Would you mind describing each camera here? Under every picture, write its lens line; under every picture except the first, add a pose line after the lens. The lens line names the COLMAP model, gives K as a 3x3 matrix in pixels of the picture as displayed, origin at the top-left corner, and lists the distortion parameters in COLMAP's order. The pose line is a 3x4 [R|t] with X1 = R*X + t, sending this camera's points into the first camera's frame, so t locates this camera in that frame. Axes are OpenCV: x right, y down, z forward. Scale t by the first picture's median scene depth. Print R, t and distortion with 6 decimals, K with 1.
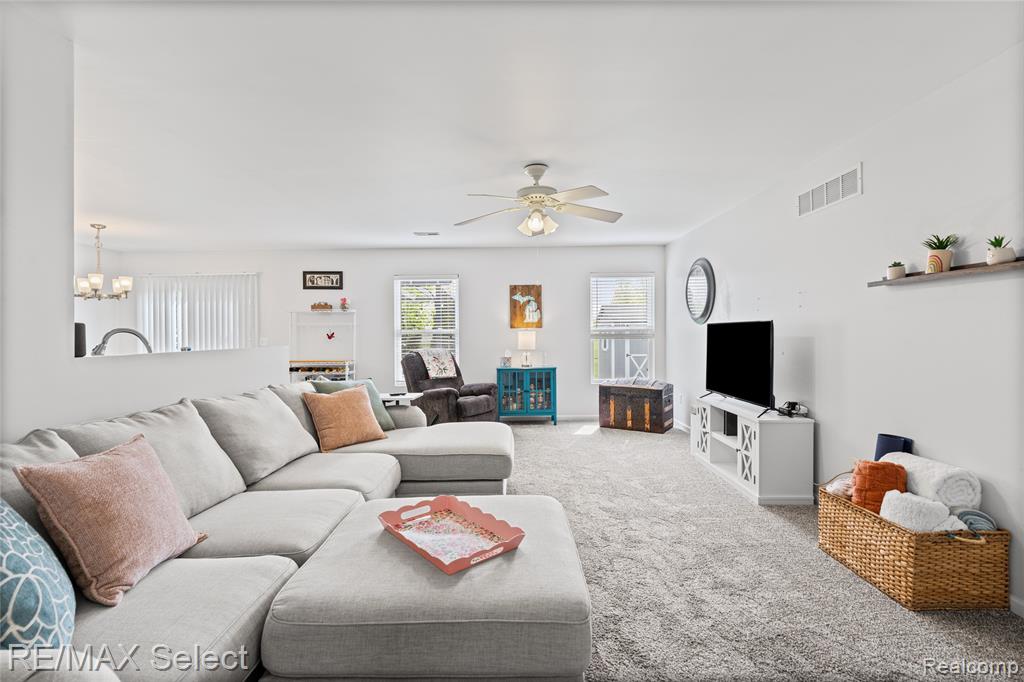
lens RADIAL K [[467.6, 0, 511.1], [0, 467.6, 334.9], [0, 0, 1]] dist [-0.000386, -0.000105]
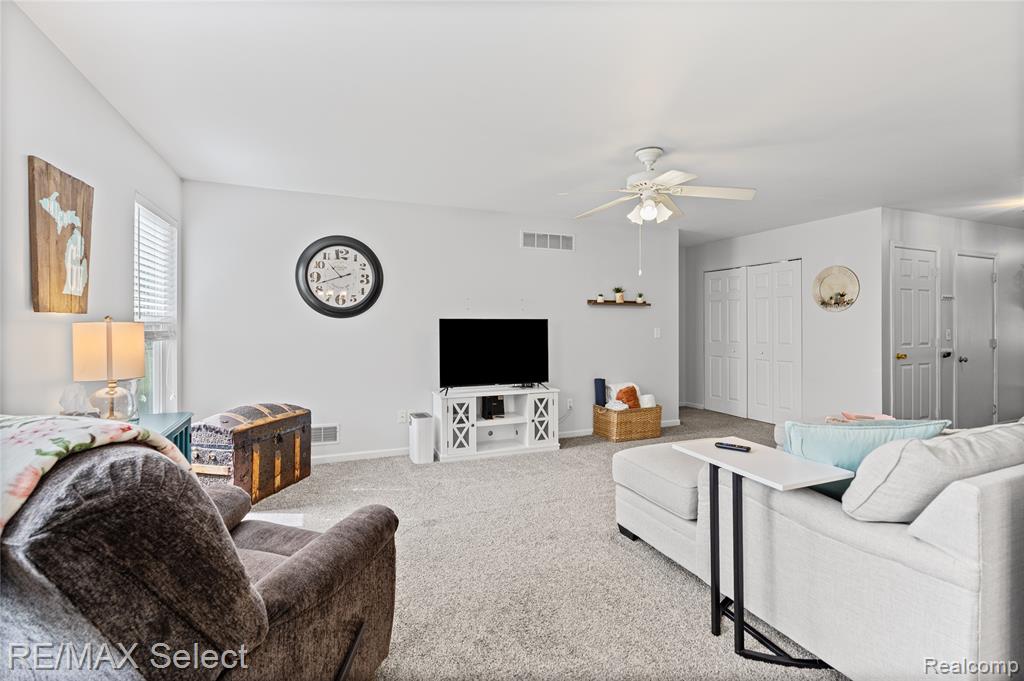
lens RADIAL K [[467.6, 0, 510.8], [0, 467.6, 333.4], [0, 0, 1]] dist [-0.000386, -0.000105]
pose [[-0.379636, -0.000850, 0.925135, -0.412295], [0.011286, 0.999921, 0.005549, 0.001038], [-0.925067, 0.012547, -0.379597, 0.947008]]
